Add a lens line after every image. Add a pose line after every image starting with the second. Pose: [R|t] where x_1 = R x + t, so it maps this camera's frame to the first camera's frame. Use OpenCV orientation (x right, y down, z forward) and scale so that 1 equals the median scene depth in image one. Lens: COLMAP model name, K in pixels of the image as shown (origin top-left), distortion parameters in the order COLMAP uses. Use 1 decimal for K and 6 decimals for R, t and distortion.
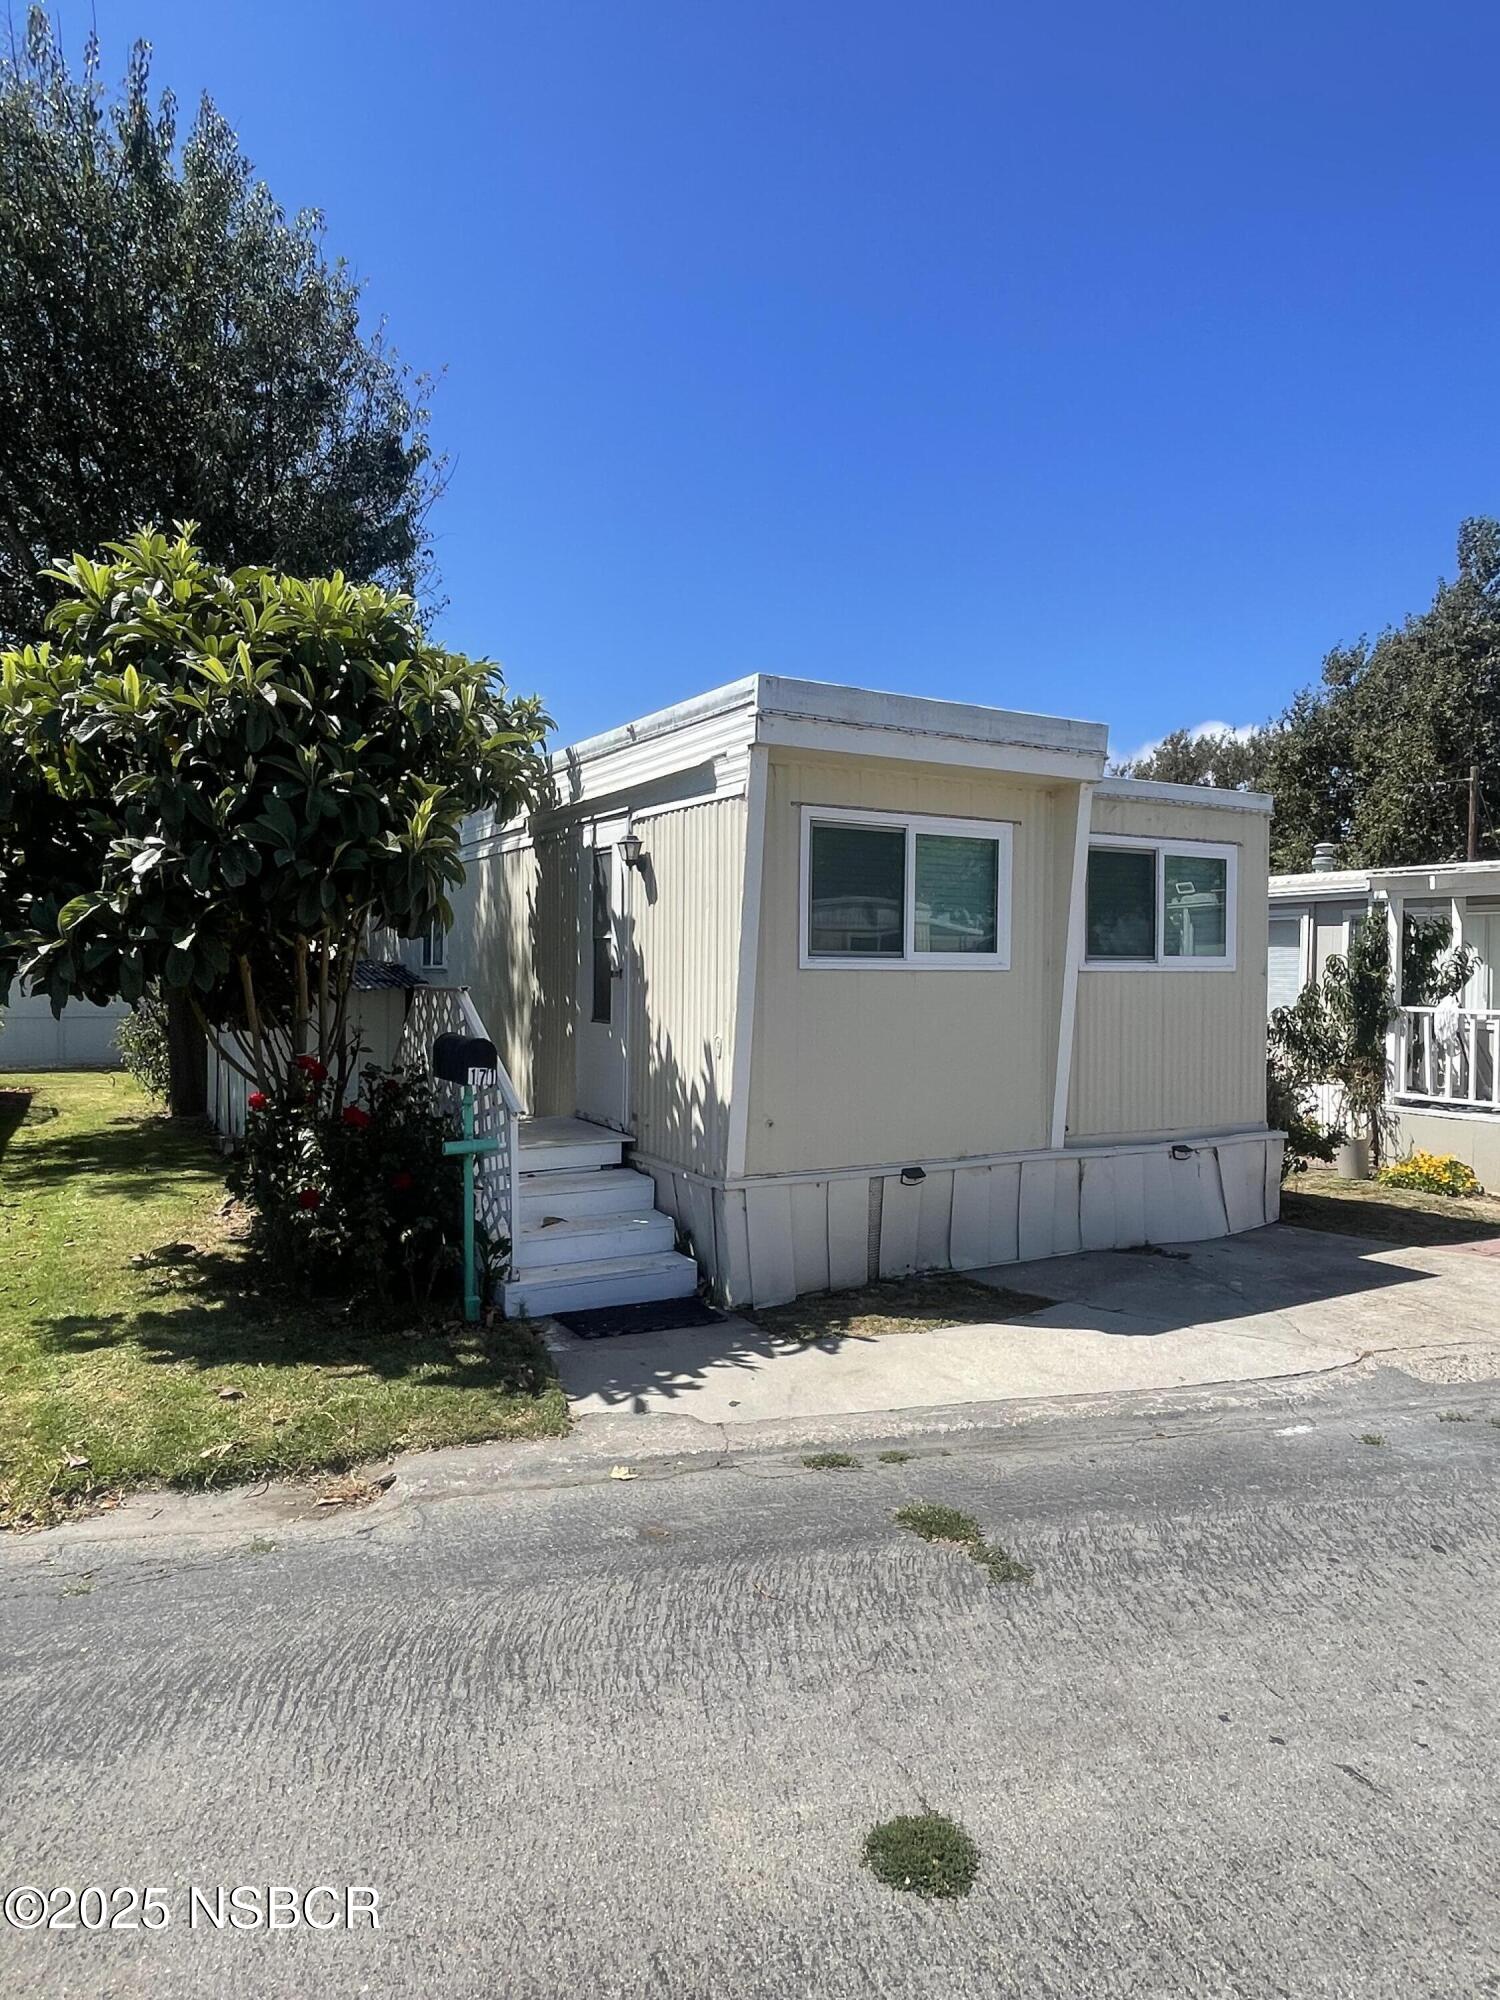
lens RADIAL K [[1190.2, 0, 738.6], [0, 1190.2, 1003.9], [0, 0, 1]] dist [-0.006534, -0.005079]
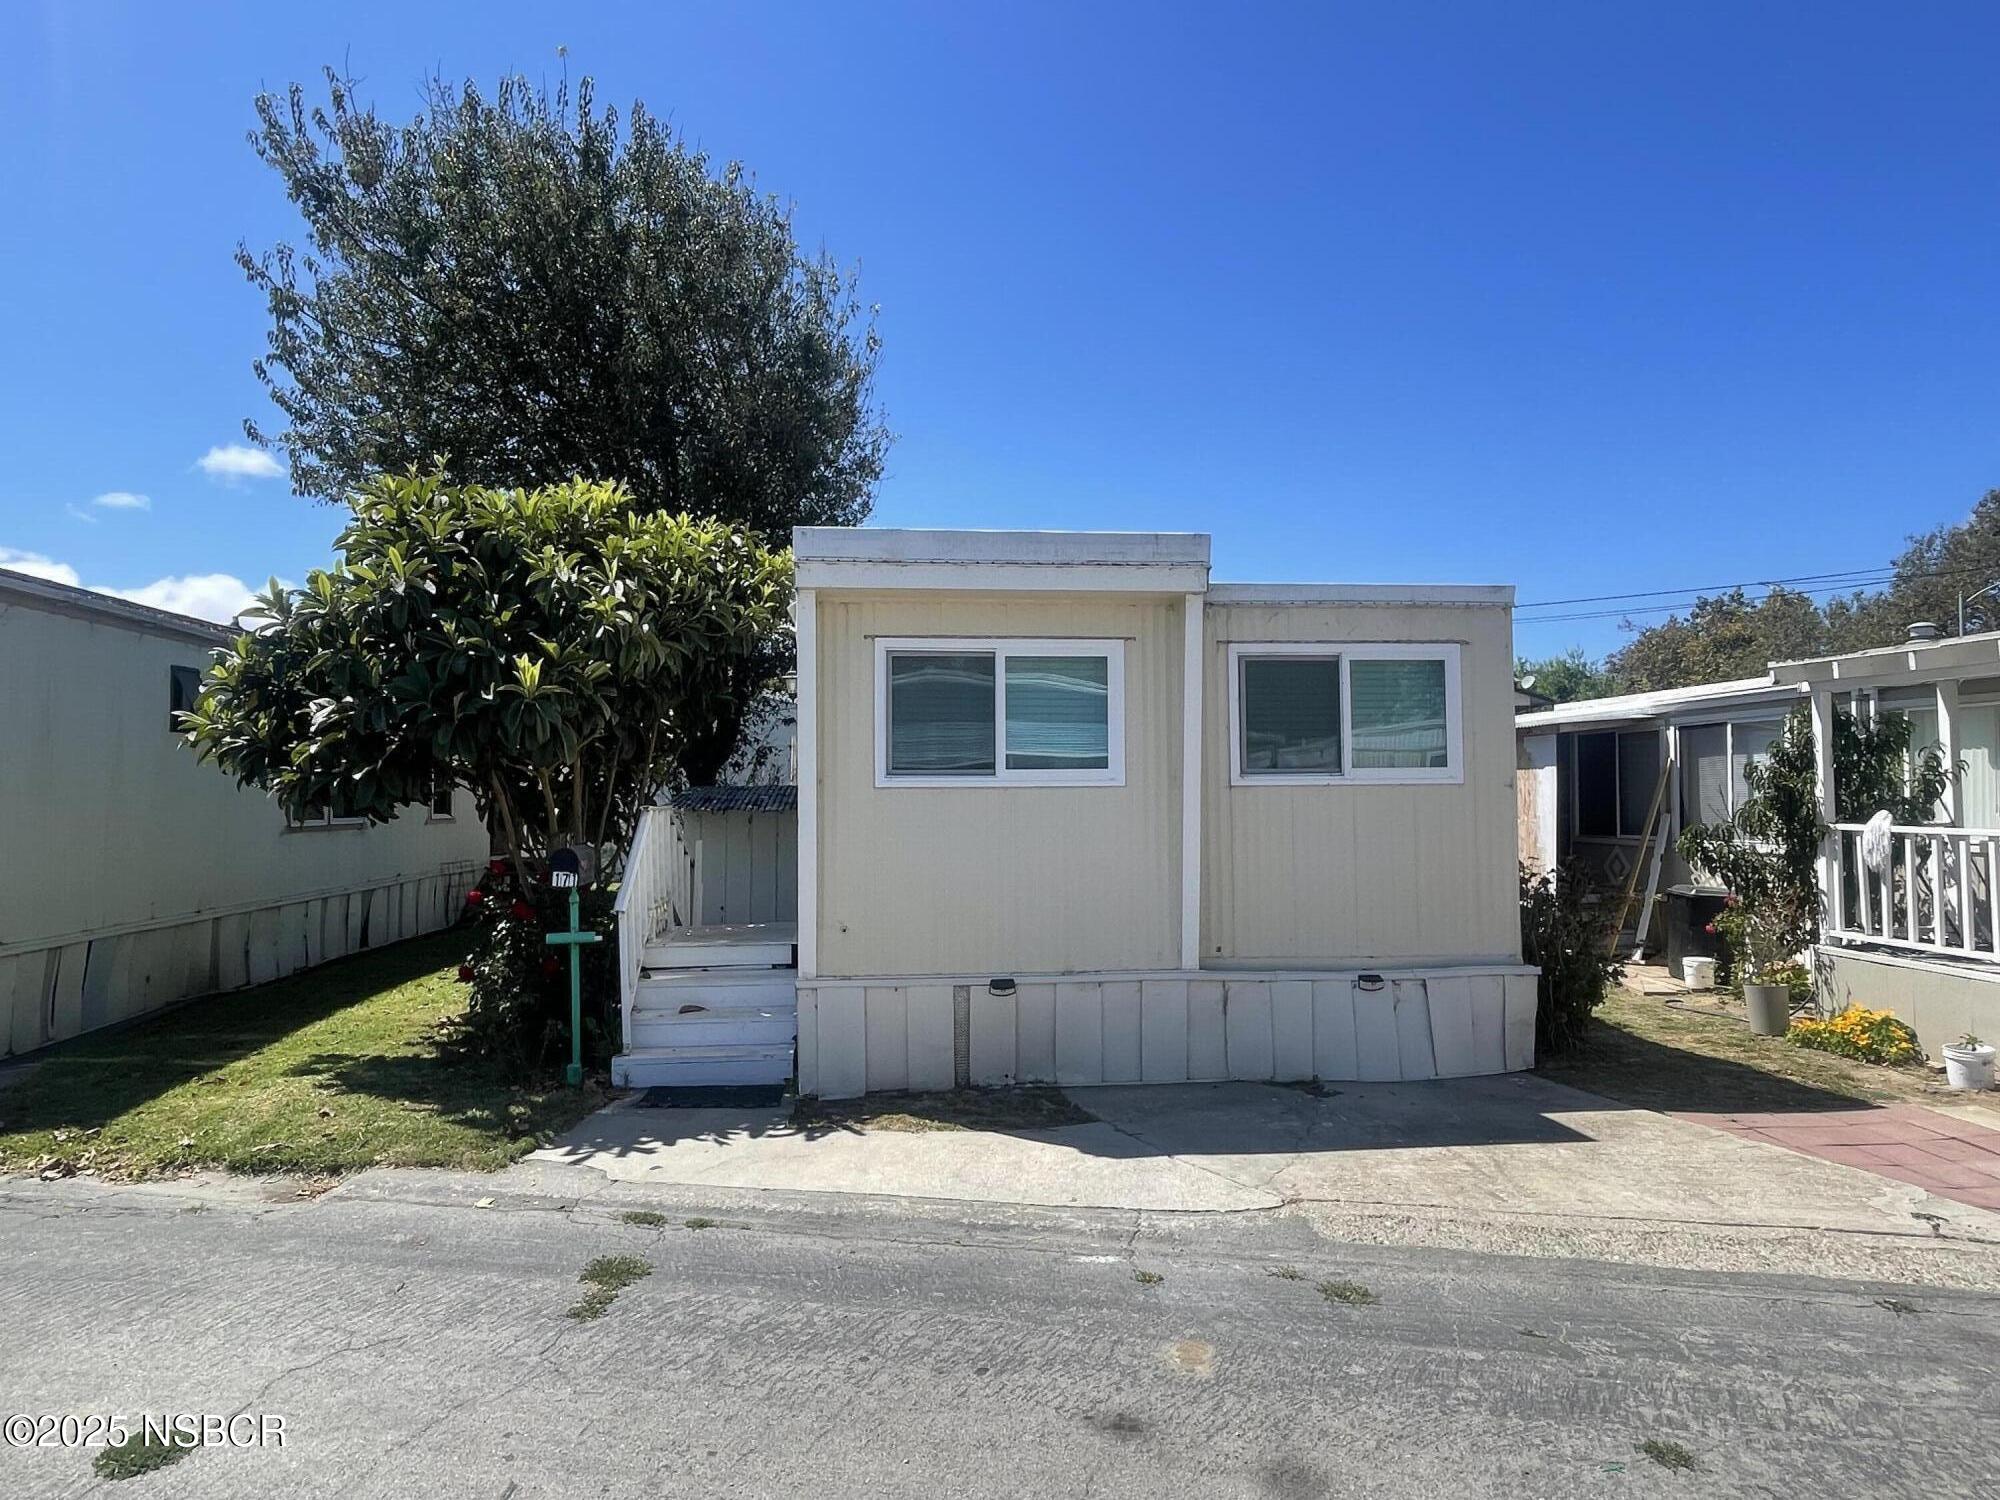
lens RADIAL K [[1190.2, 0, 982.0], [0, 1190.2, 759.9], [0, 0, 1]] dist [-0.006534, -0.005079]
pose [[0.916564, -0.022872, -0.399232, 0.628854], [0.000425, 0.998418, -0.056223, 0.007174], [0.399887, 0.051362, 0.915124, 0.047619]]
